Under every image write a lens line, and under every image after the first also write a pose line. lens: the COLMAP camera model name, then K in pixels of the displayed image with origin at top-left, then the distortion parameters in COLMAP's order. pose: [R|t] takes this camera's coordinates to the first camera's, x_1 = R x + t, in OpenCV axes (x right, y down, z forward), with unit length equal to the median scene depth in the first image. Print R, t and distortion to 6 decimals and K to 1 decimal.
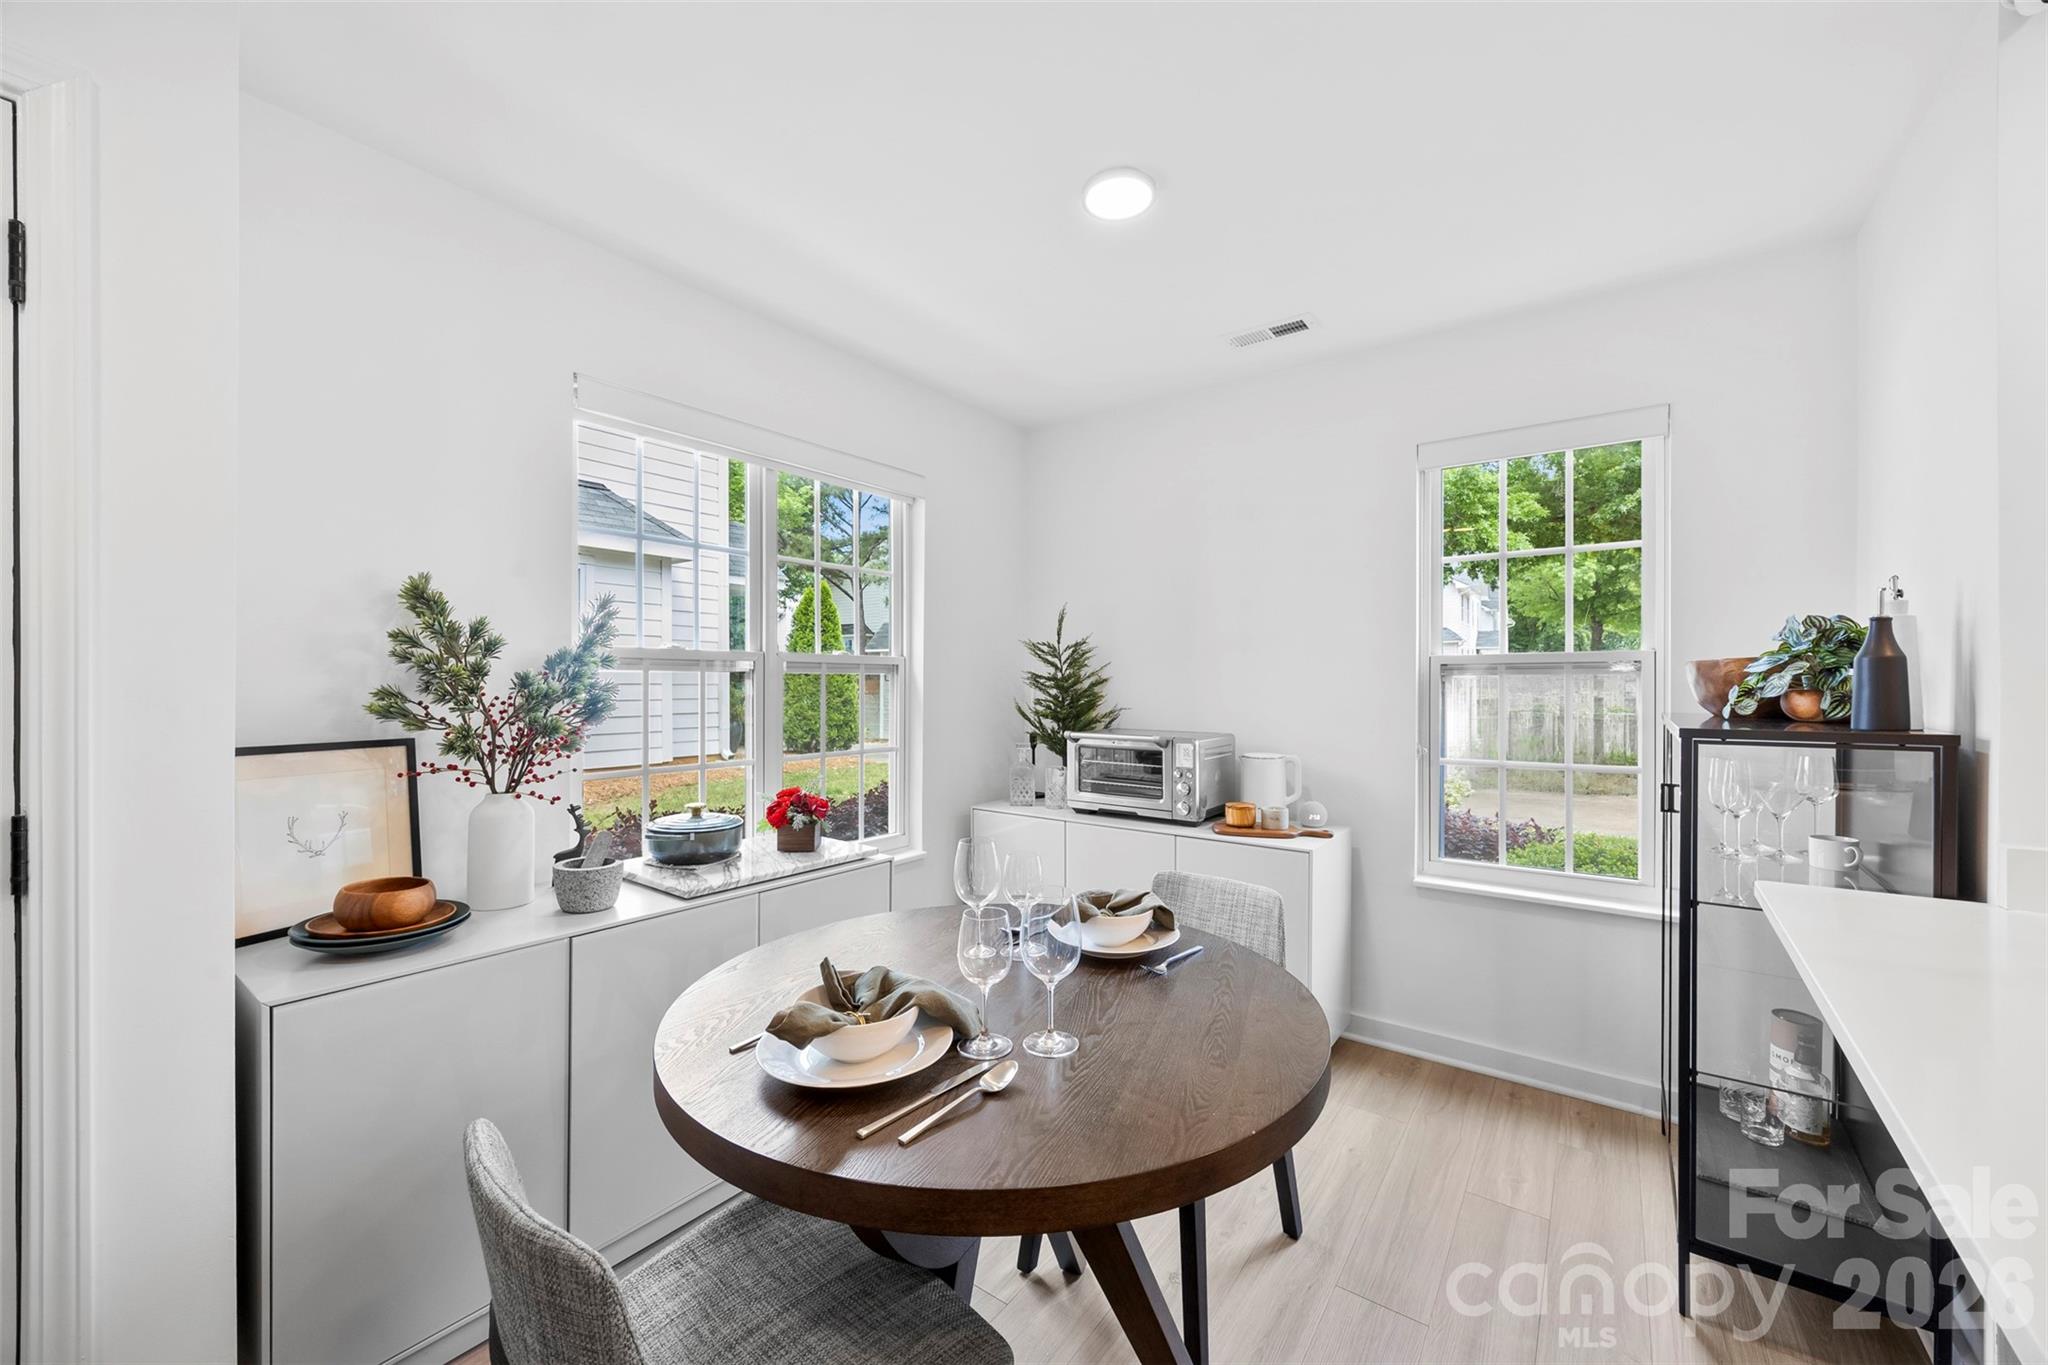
lens RADIAL K [[780.0, 0, 1025.9], [0, 780.0, 689.7], [0, 0, 1]] dist [0.000438, 0.000040]
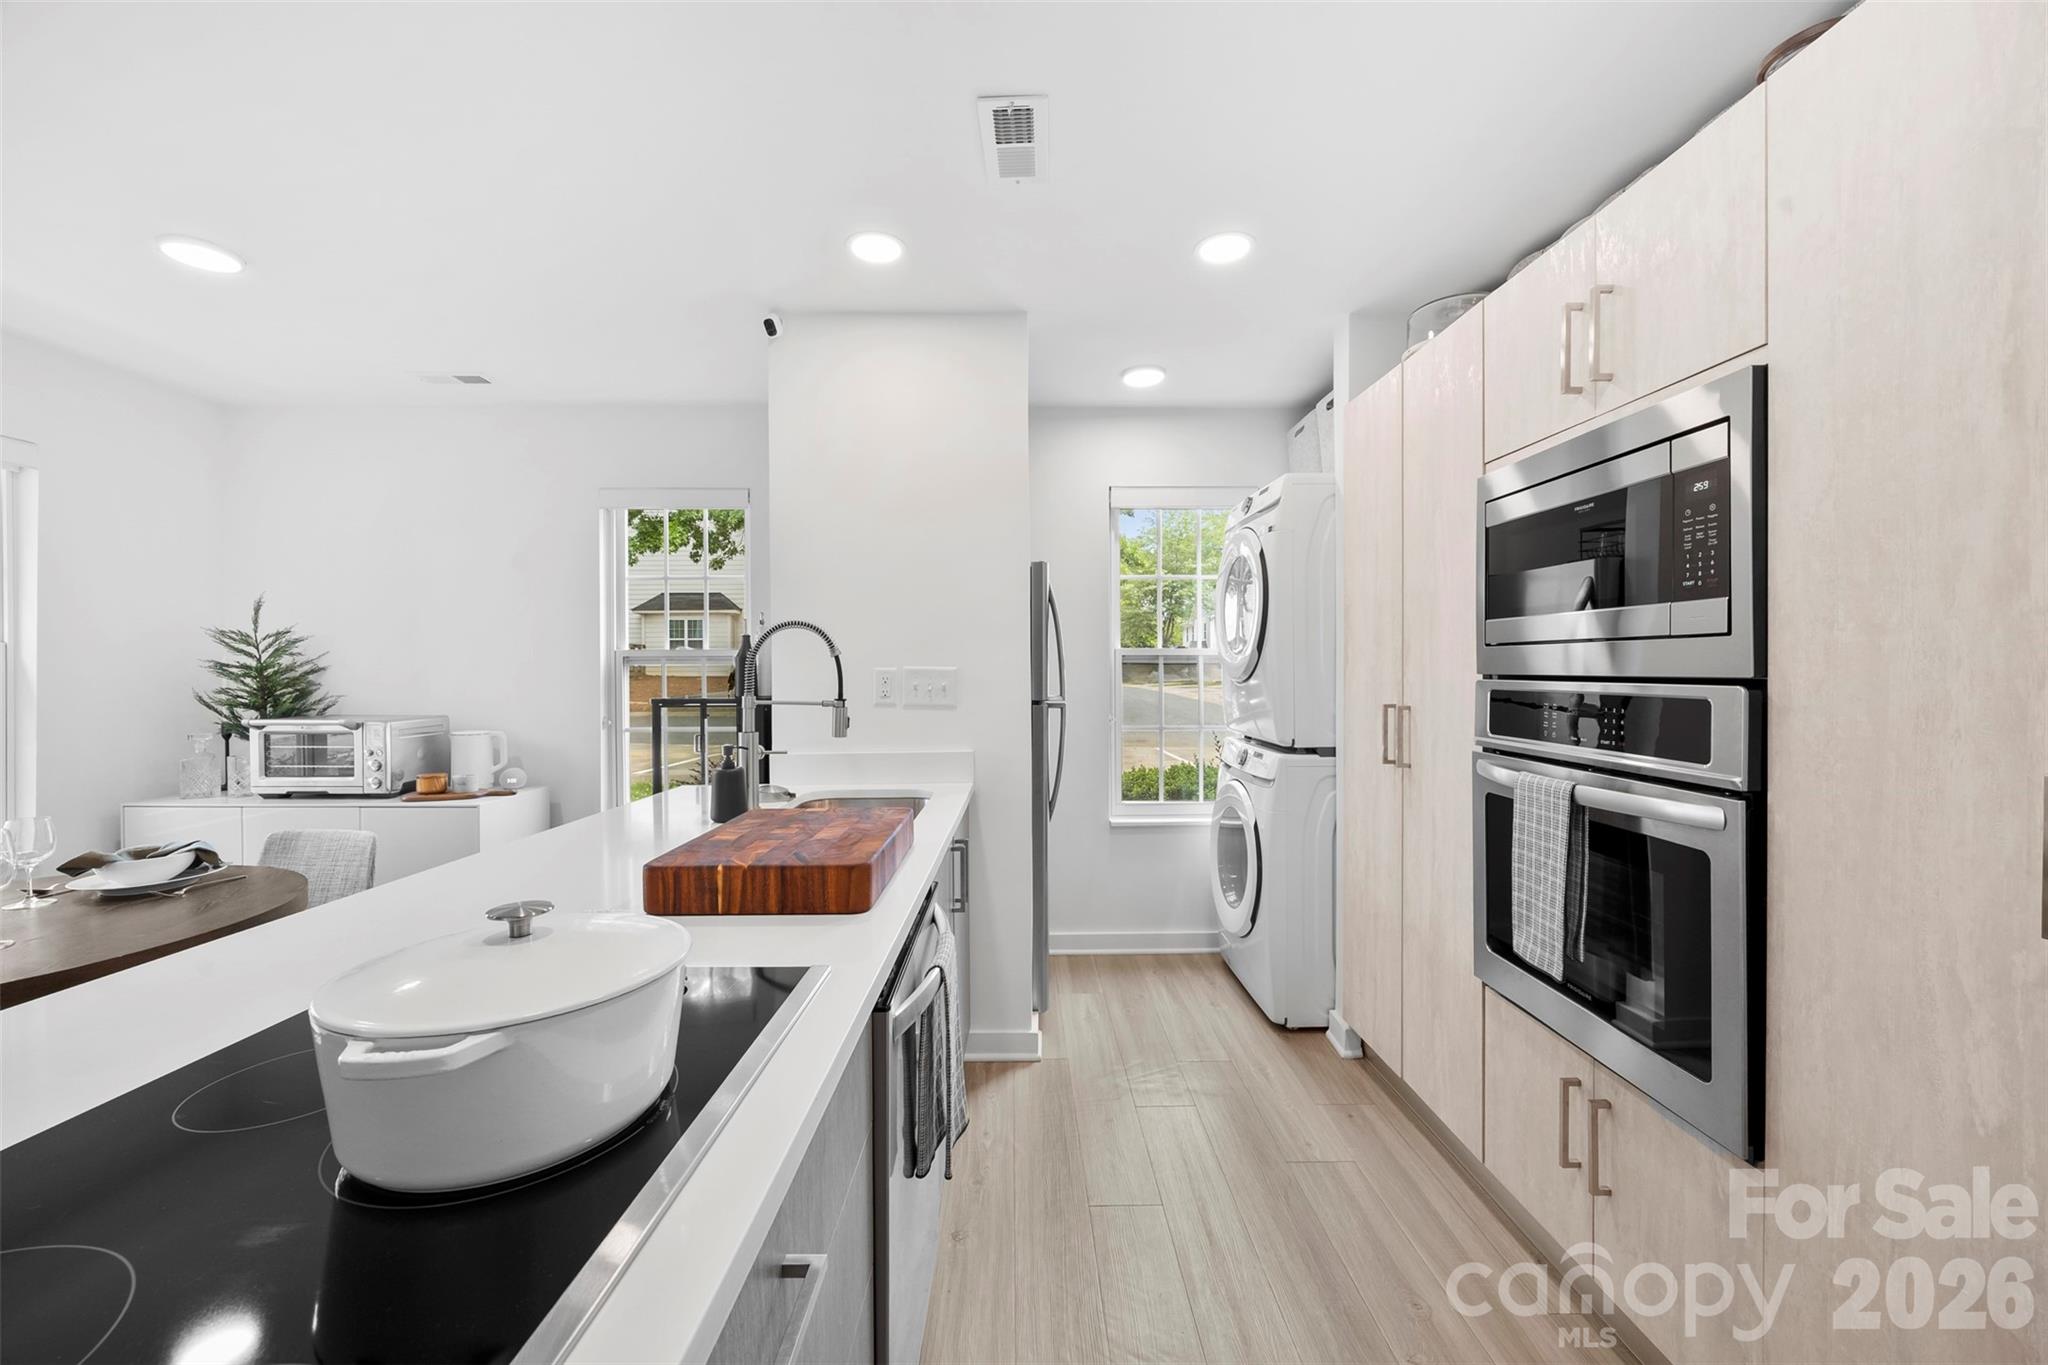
lens RADIAL K [[788.6, 0, 1010.0], [0, 788.6, 671.1], [0, 0, 1]] dist [-0.001141, -0.000265]
pose [[0.806161, -0.003426, 0.591686, 0.266625], [0.007201, 0.999966, -0.004021, 0.002297], [-0.591652, 0.007502, 0.806158, -0.452317]]
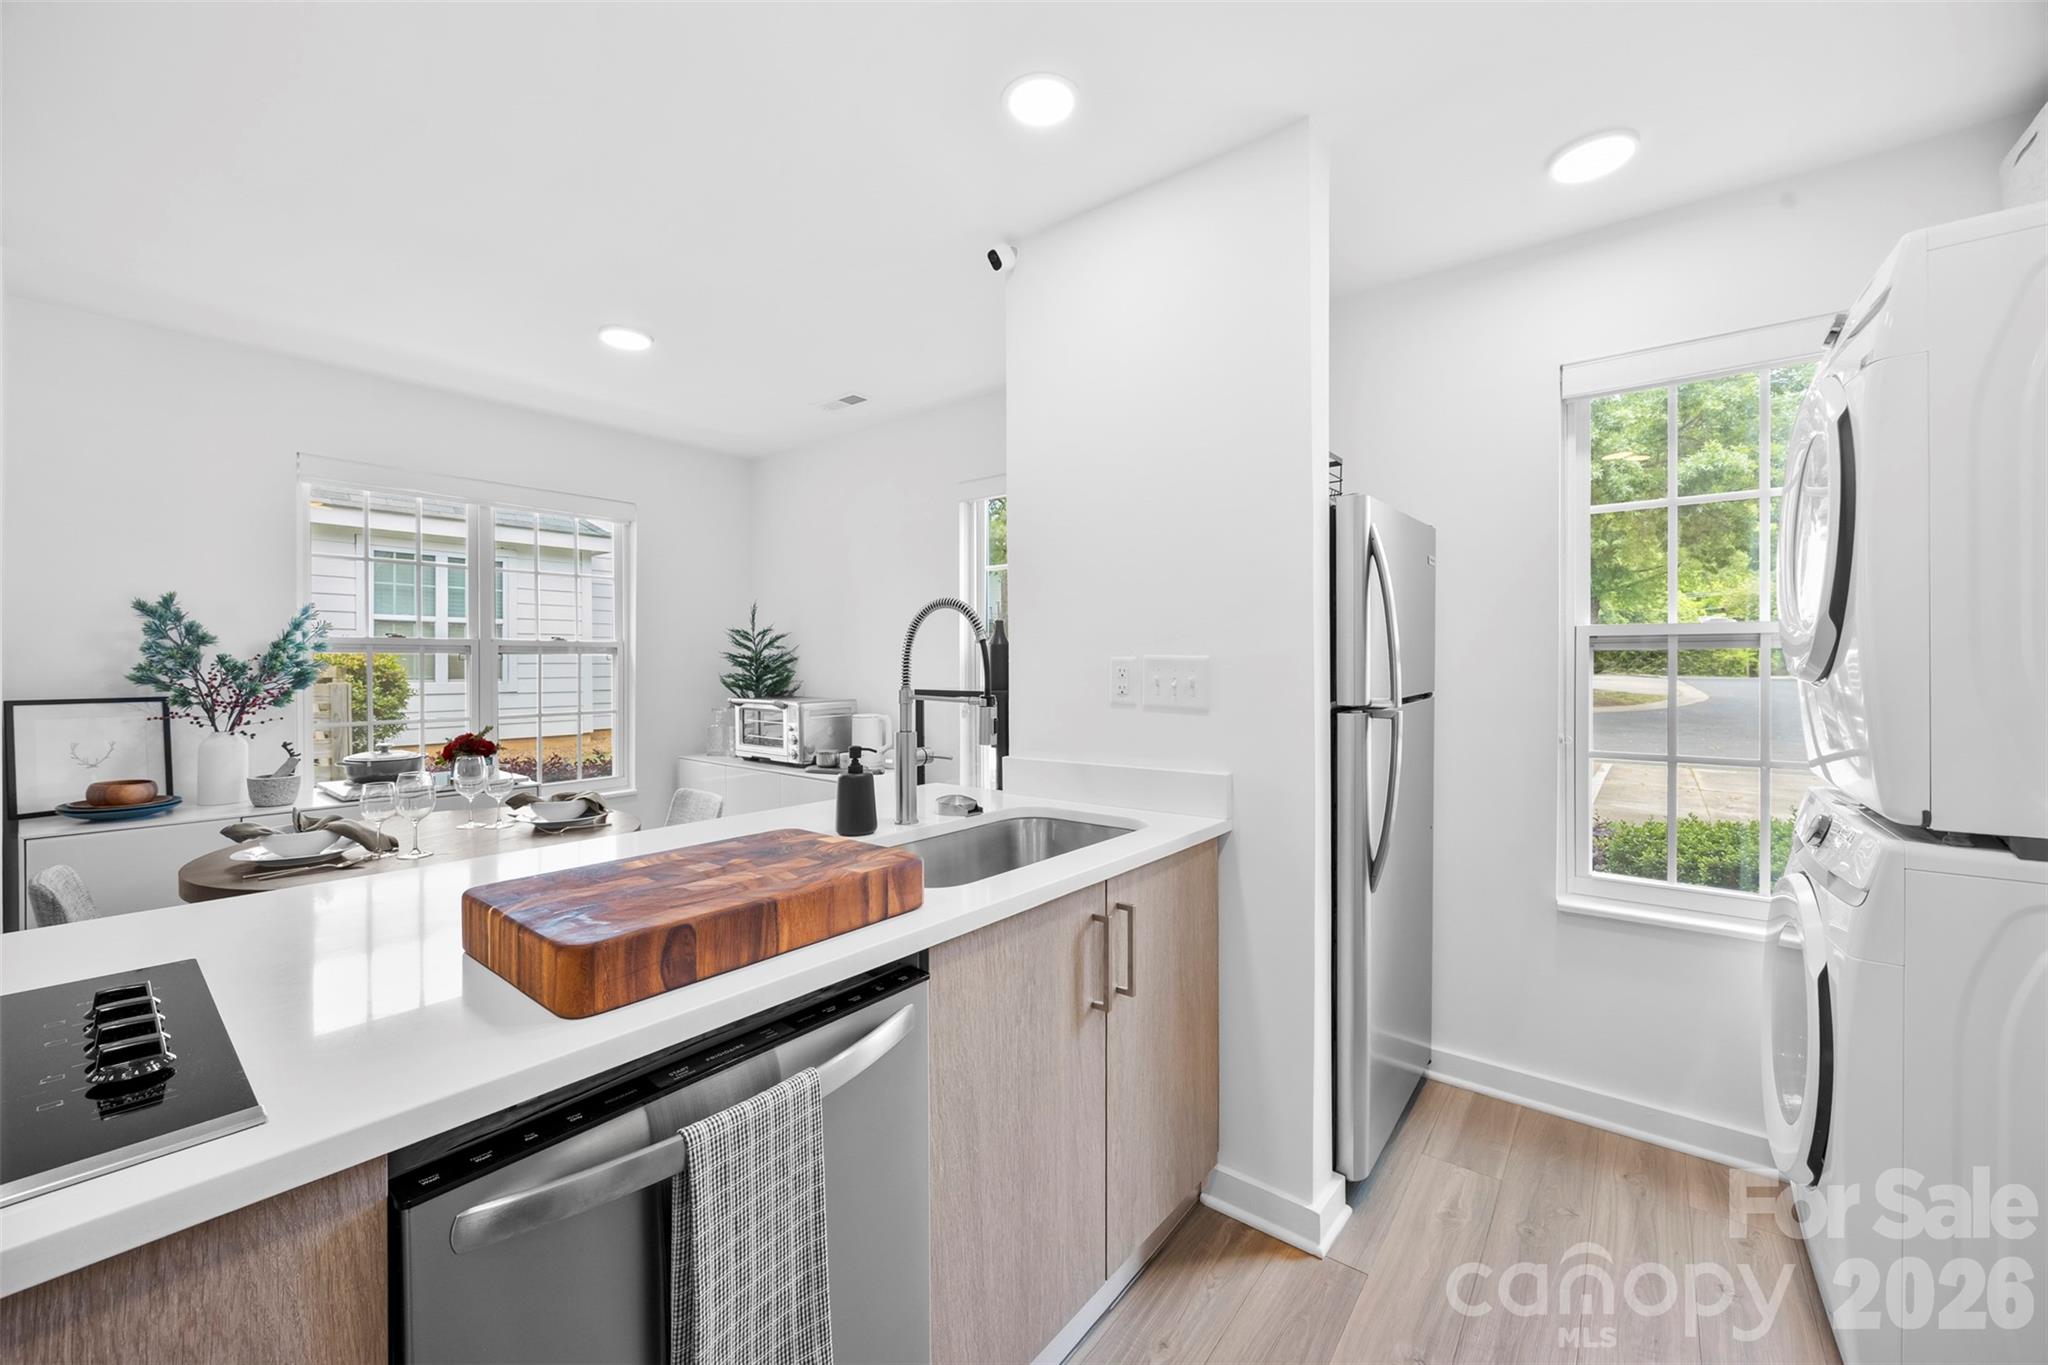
lens RADIAL K [[786.8, 0, 1025.7], [0, 786.8, 665.2], [0, 0, 1]] dist [-0.000790, -0.000008]
pose [[0.999215, -0.001570, -0.039586, 0.648223], [0.001472, 0.999996, -0.002515, 0.003181], [0.039590, 0.002455, 0.999213, -0.332948]]
